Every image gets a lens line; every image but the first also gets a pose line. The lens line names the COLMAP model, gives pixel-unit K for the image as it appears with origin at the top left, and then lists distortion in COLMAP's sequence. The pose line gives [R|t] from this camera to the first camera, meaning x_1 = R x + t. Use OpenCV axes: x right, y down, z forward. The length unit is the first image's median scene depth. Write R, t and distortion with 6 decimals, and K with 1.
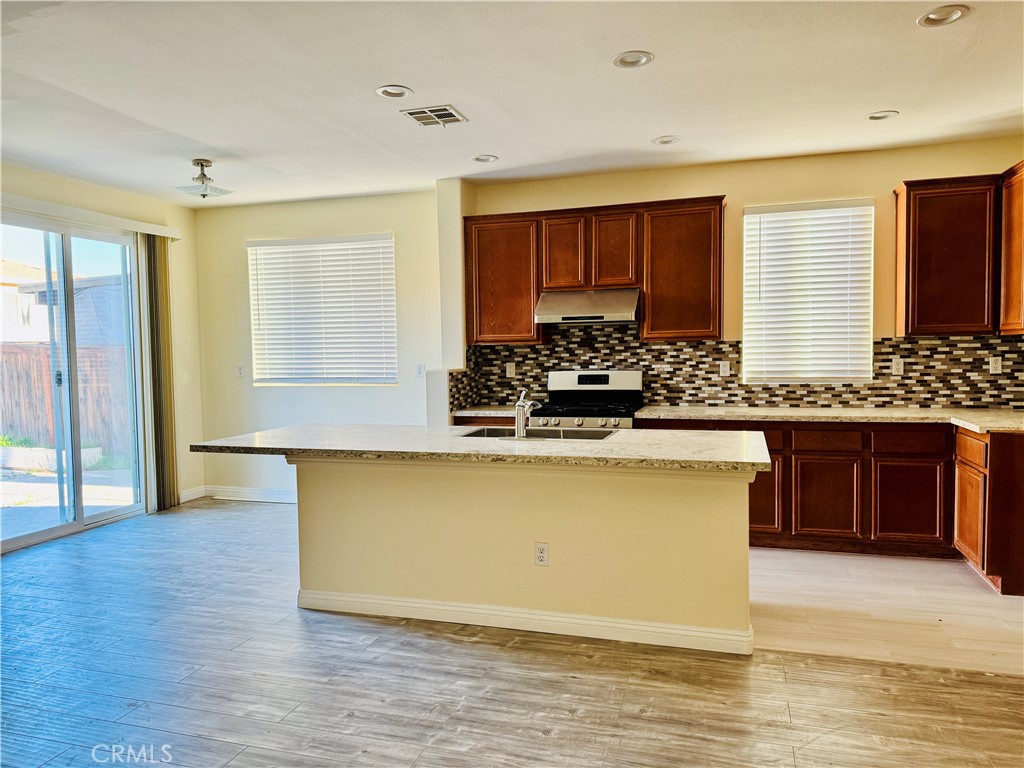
lens RADIAL K [[710.4, 0, 508.1], [0, 710.4, 388.4], [0, 0, 1]] dist [0.070739, -0.082876]
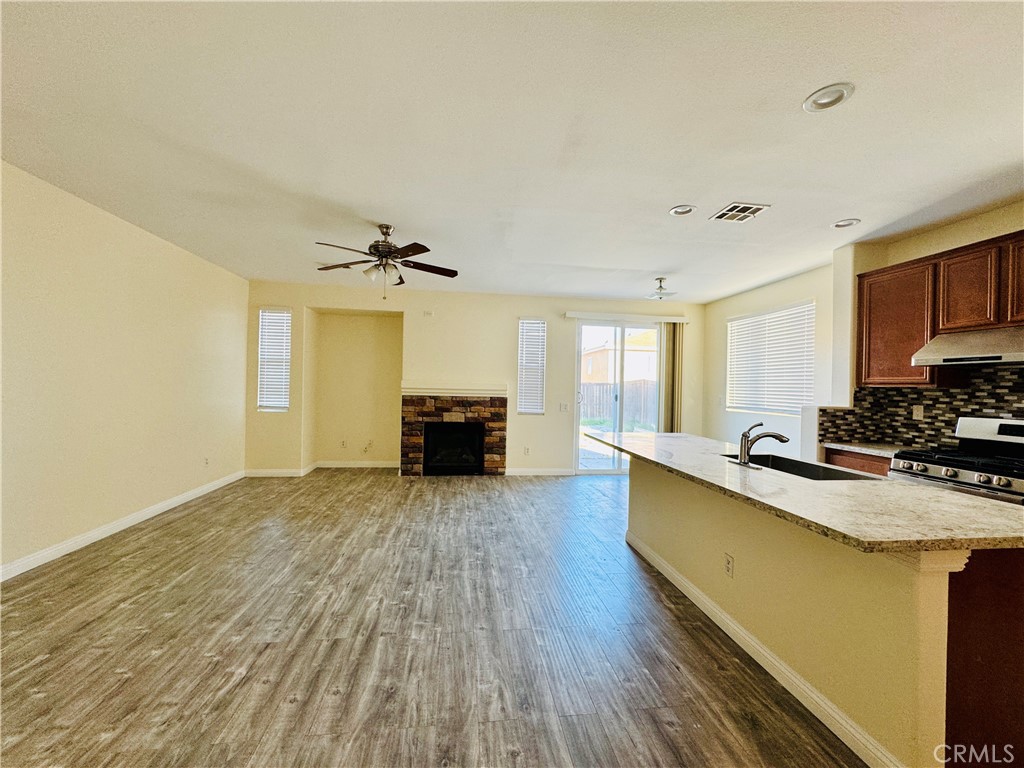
lens RADIAL K [[408.2, 0, 511.6], [0, 408.2, 382.9], [0, 0, 1]] dist [-0.002530, 0.000132]
pose [[0.420989, 0.019092, -0.906865, 0.315191], [-0.080346, 0.996633, -0.016316, -0.013244], [0.903500, 0.079732, 0.421105, 0.246888]]
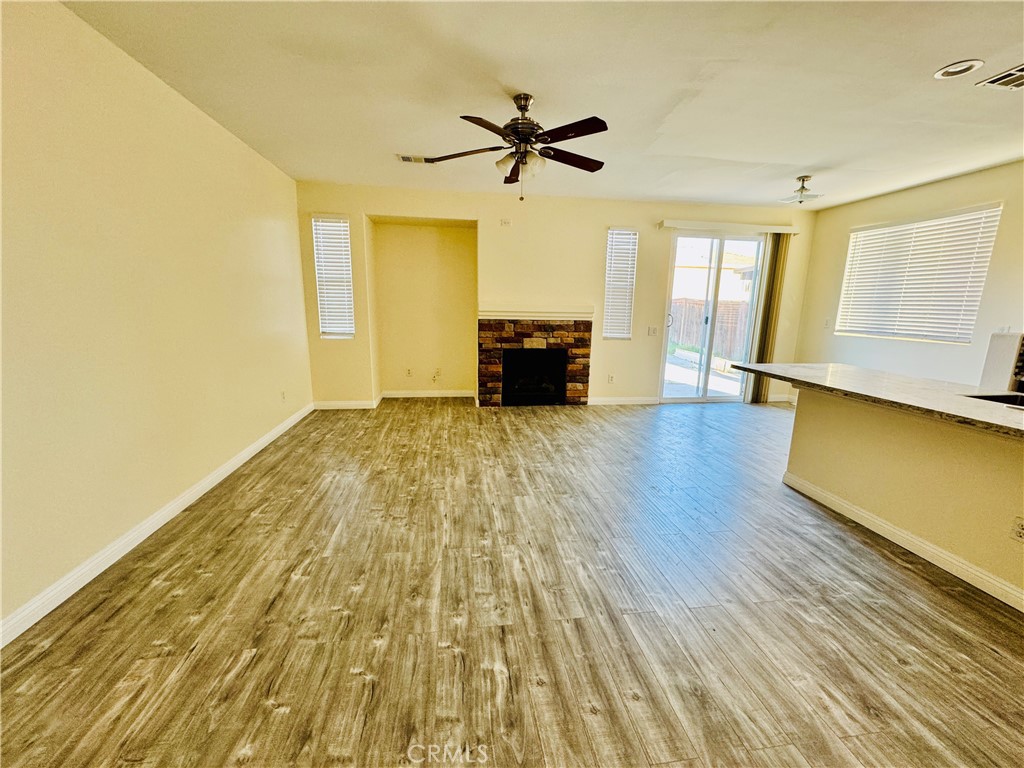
lens RADIAL K [[408.2, 0, 512.0], [0, 408.2, 383.3], [0, 0, 1]] dist [-0.002530, 0.000132]
pose [[0.431273, 0.196167, -0.880637, 0.125989], [-0.076155, 0.980508, 0.181119, -0.007114], [0.899002, -0.011046, 0.437806, 0.086468]]
